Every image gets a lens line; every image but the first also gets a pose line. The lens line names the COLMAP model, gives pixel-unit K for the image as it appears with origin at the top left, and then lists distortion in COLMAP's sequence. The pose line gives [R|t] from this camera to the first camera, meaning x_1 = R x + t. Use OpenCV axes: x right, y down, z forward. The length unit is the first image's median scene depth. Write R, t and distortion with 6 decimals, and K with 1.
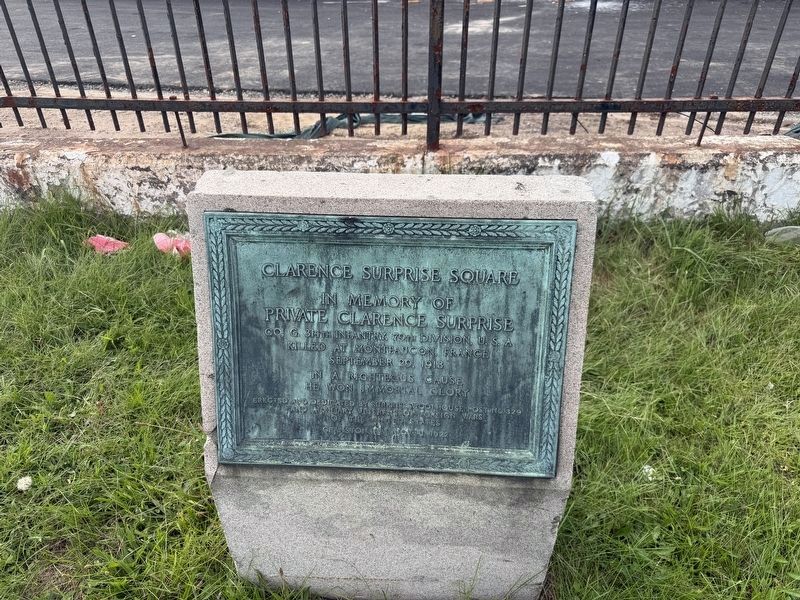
lens RADIAL K [[569.4, 0, 403.3], [0, 569.4, 301.9], [0, 0, 1]] dist [0.048270, -0.068768]
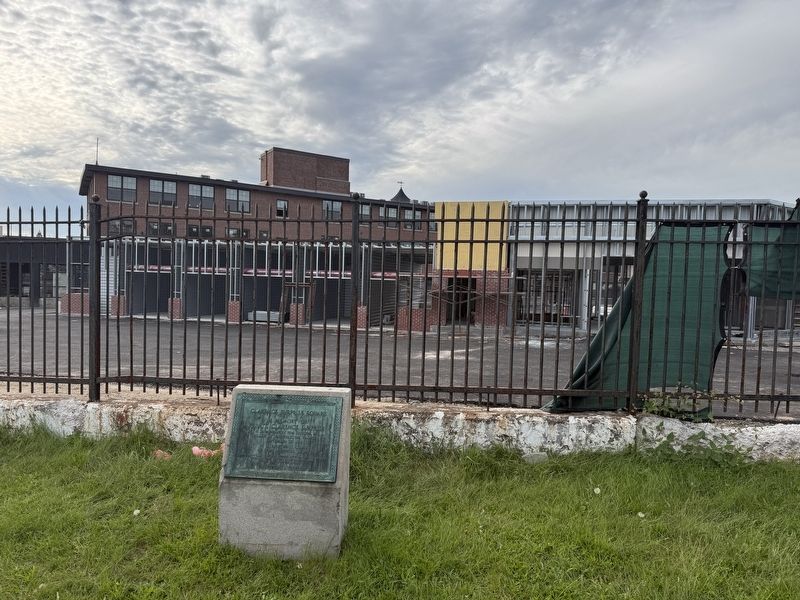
lens RADIAL K [[569.4, 0, 403.3], [0, 569.4, 301.9], [0, 0, 1]] dist [0.048270, -0.068768]
pose [[0.999251, 0.035178, -0.016143, 0.255895], [-0.038471, 0.856937, -0.513984, 0.411220], [-0.004247, 0.514220, 0.857648, -0.830781]]
